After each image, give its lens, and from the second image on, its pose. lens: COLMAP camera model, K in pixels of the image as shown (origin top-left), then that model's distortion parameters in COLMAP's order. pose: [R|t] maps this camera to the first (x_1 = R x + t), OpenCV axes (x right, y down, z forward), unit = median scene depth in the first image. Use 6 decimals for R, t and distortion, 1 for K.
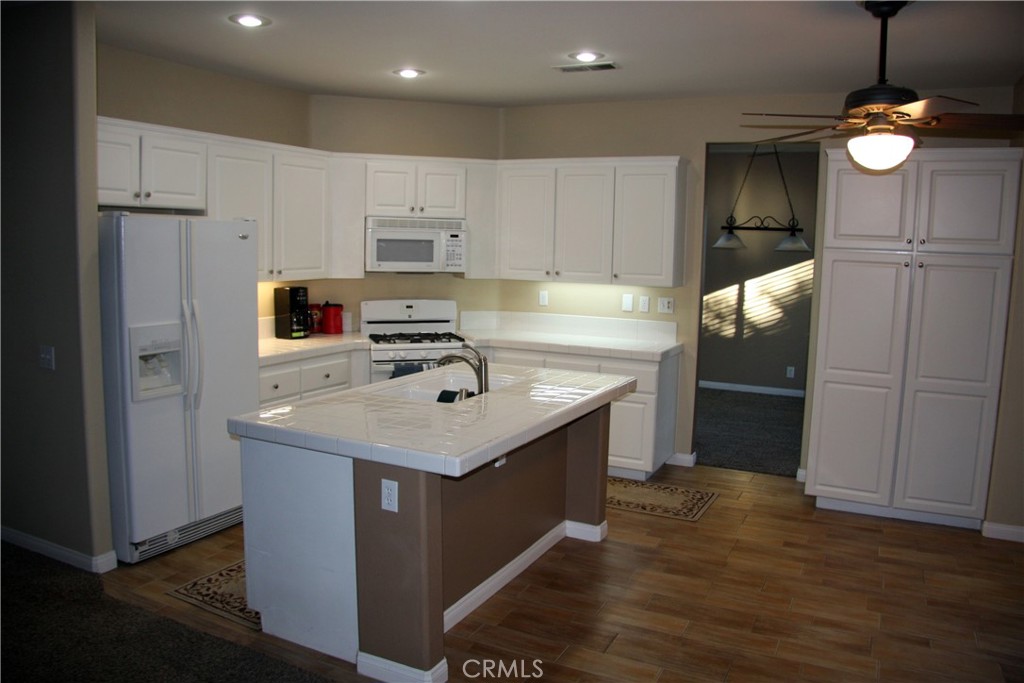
lens RADIAL K [[791.9, 0, 510.6], [0, 791.9, 342.5], [0, 0, 1]] dist [-0.183131, 0.122168]
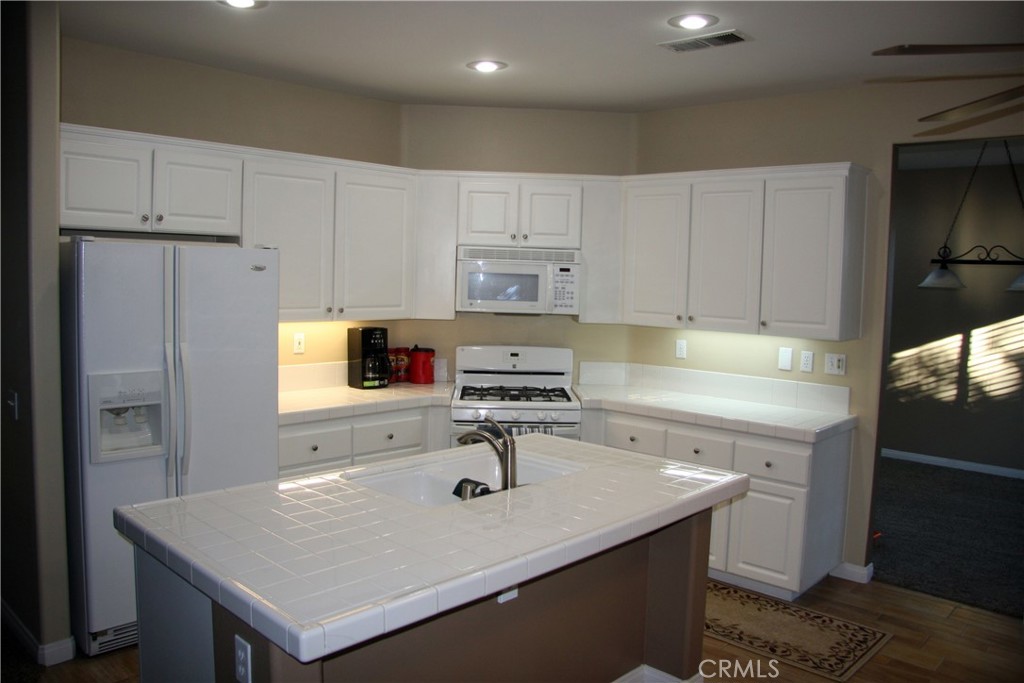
lens RADIAL K [[791.9, 0, 509.9], [0, 791.9, 336.1], [0, 0, 1]] dist [-0.183131, 0.122168]
pose [[0.957423, 0.026080, -0.287510, 0.120728], [-0.041489, 0.998003, -0.047633, -0.028507], [0.285693, 0.057534, 0.956593, 0.231753]]
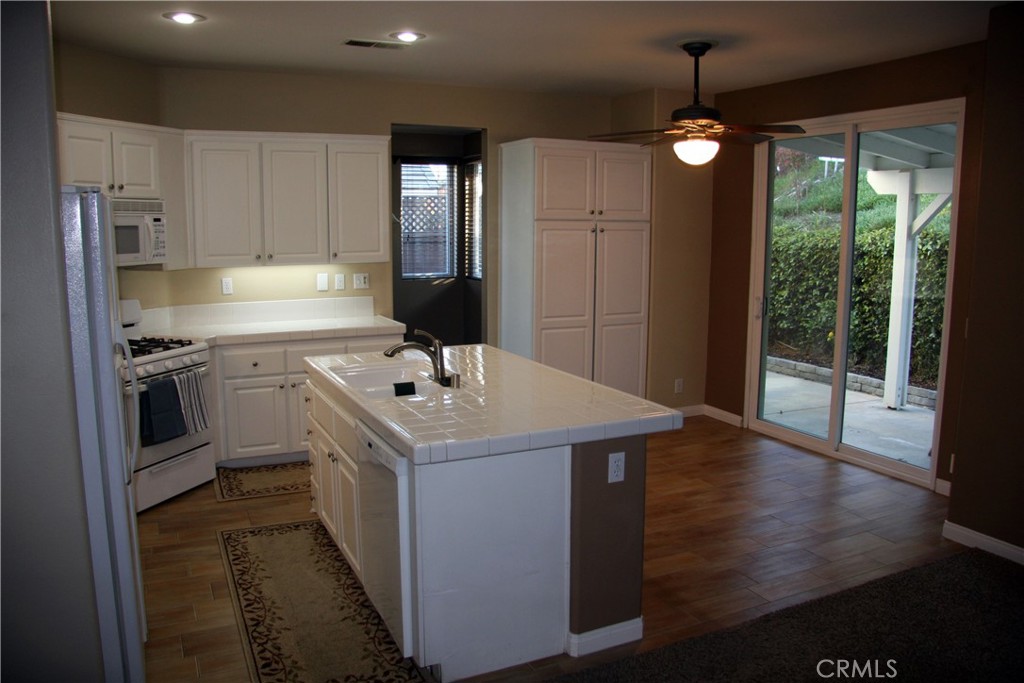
lens RADIAL K [[791.9, 0, 518.7], [0, 791.9, 345.7], [0, 0, 1]] dist [-0.183131, 0.122168]
pose [[0.601612, -0.143796, 0.785739, -0.539189], [0.111078, 0.989166, 0.095976, -0.042782], [-0.791027, 0.029538, 0.611067, 0.235027]]
